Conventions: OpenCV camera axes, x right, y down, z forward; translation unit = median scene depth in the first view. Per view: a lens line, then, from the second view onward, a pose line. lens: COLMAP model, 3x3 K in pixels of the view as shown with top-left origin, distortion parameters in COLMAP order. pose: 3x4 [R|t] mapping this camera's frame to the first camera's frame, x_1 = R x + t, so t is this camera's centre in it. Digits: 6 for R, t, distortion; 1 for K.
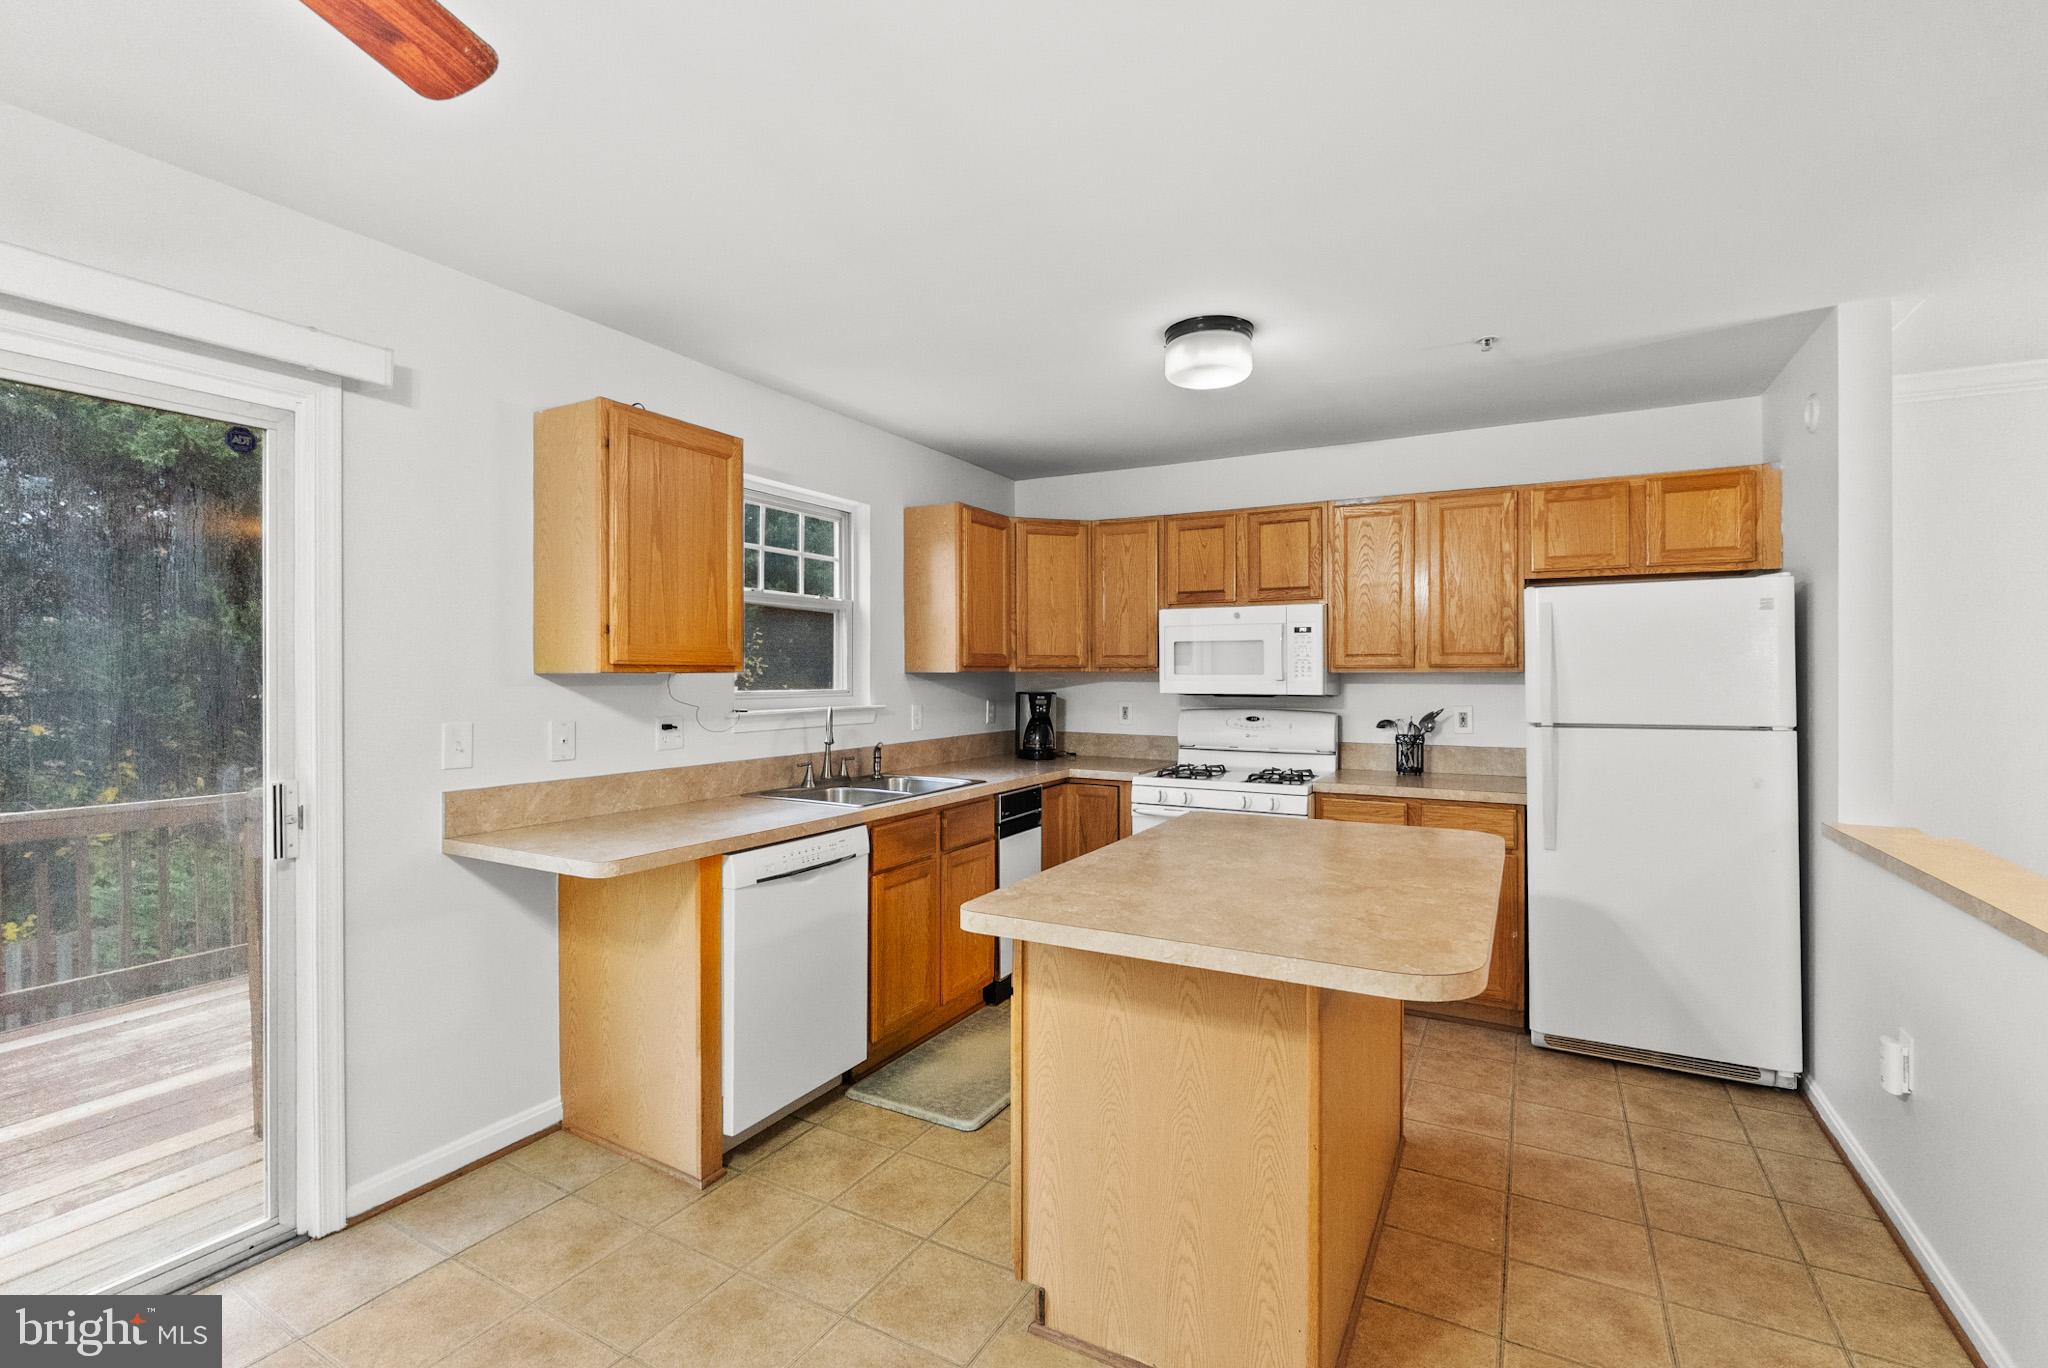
lens RADIAL K [[920.0, 0, 994.4], [0, 920.0, 669.6], [0, 0, 1]] dist [-0.010548, 0.001839]
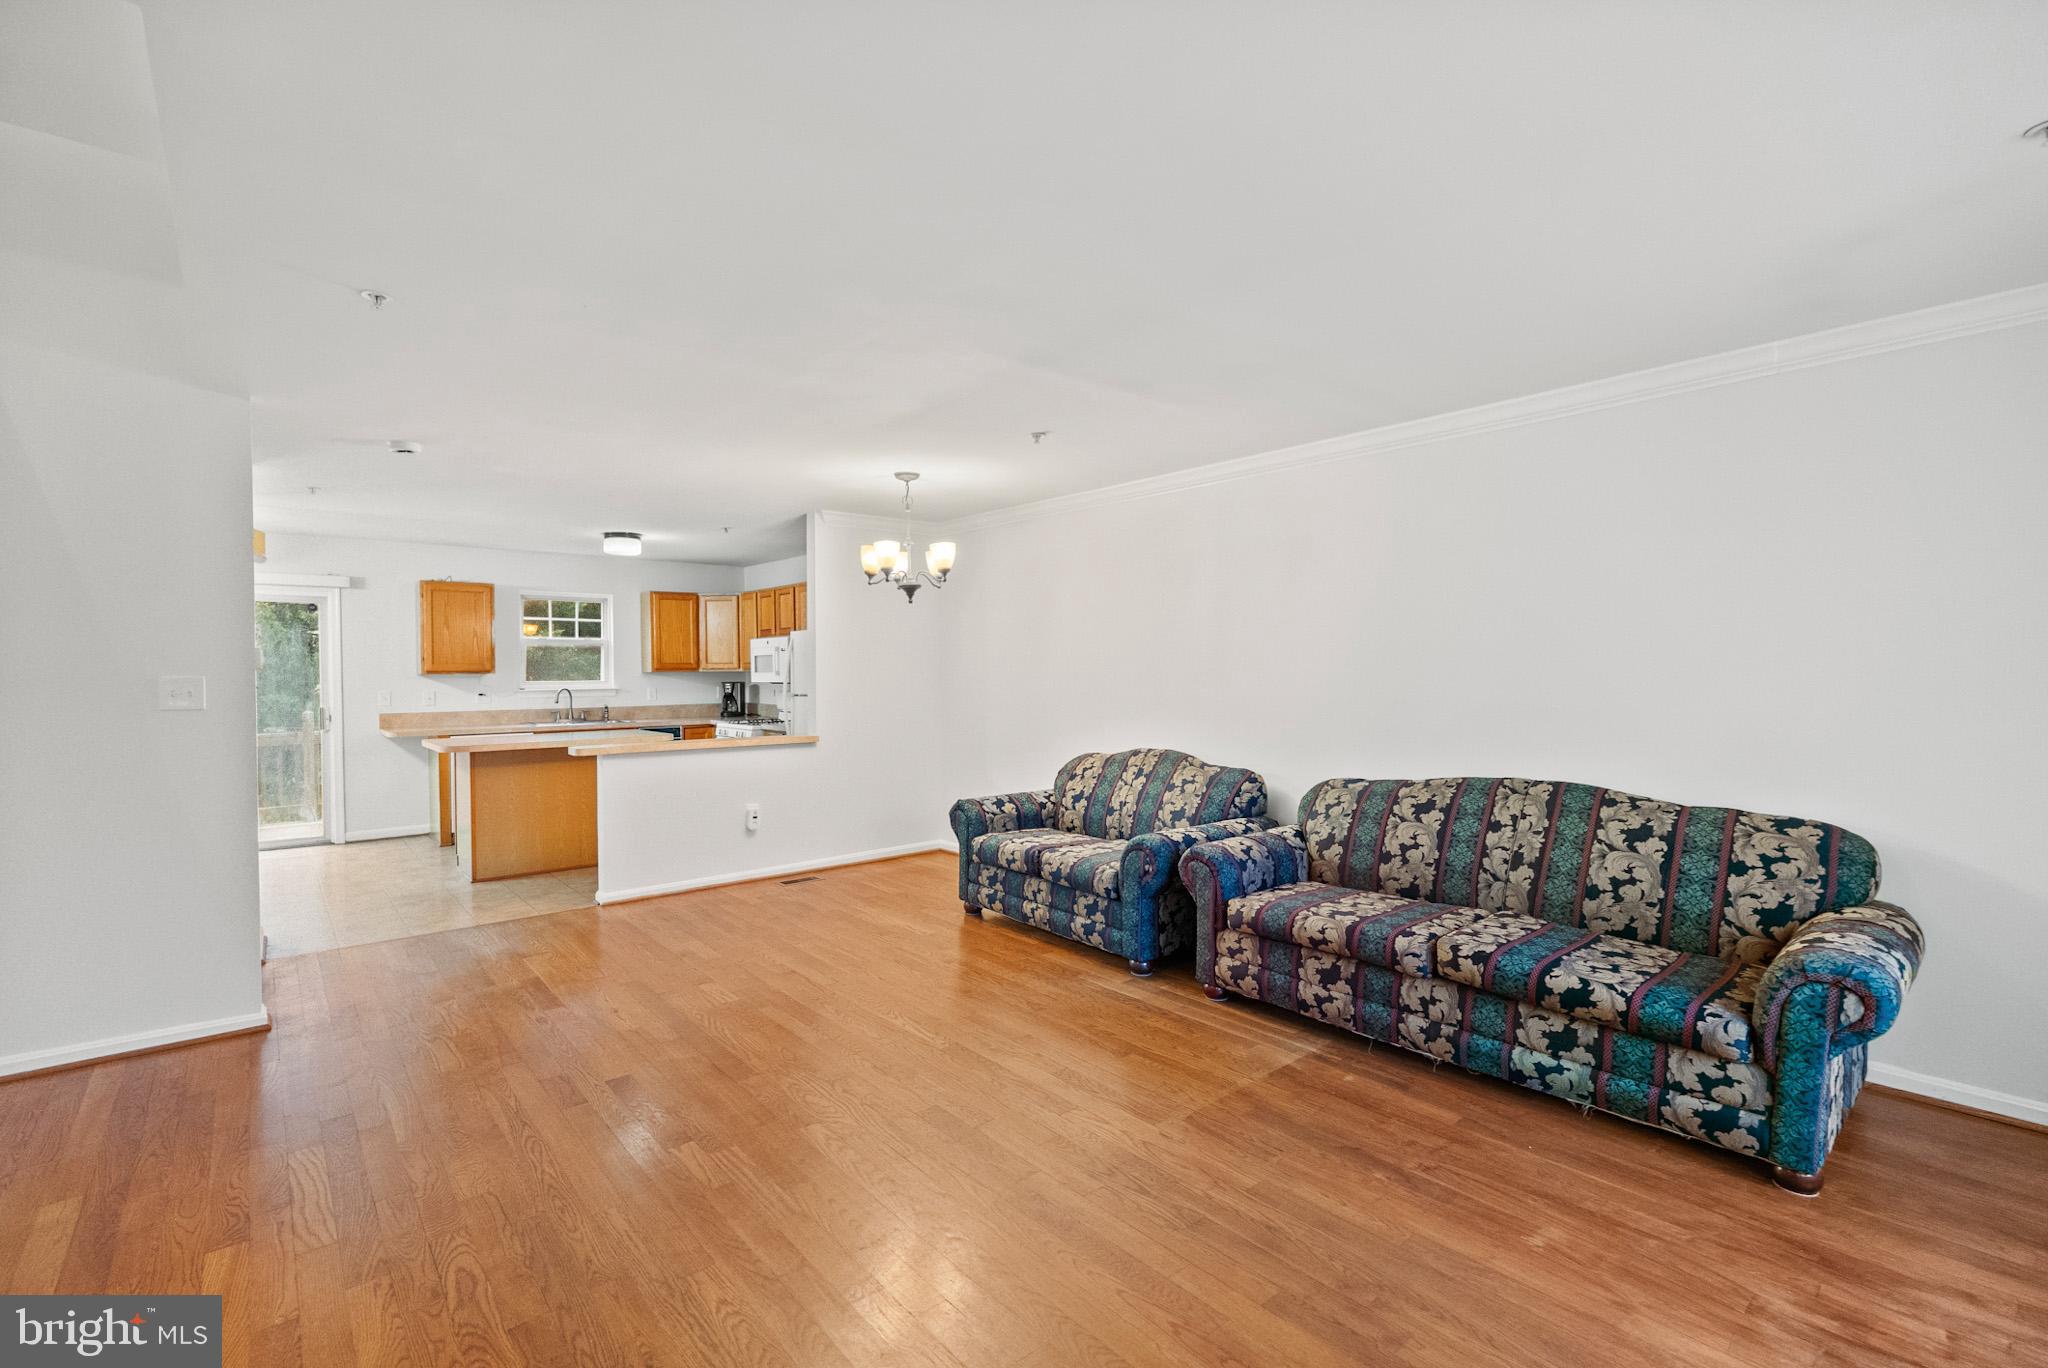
lens RADIAL K [[920.0, 0, 1019.2], [0, 920.0, 680.2], [0, 0, 1]] dist [-0.010548, 0.001839]
pose [[0.938216, -0.004785, -0.346017, 1.727028], [0.010047, 0.999860, 0.013417, 0.001168], [0.345904, -0.016065, 0.938132, -0.790896]]
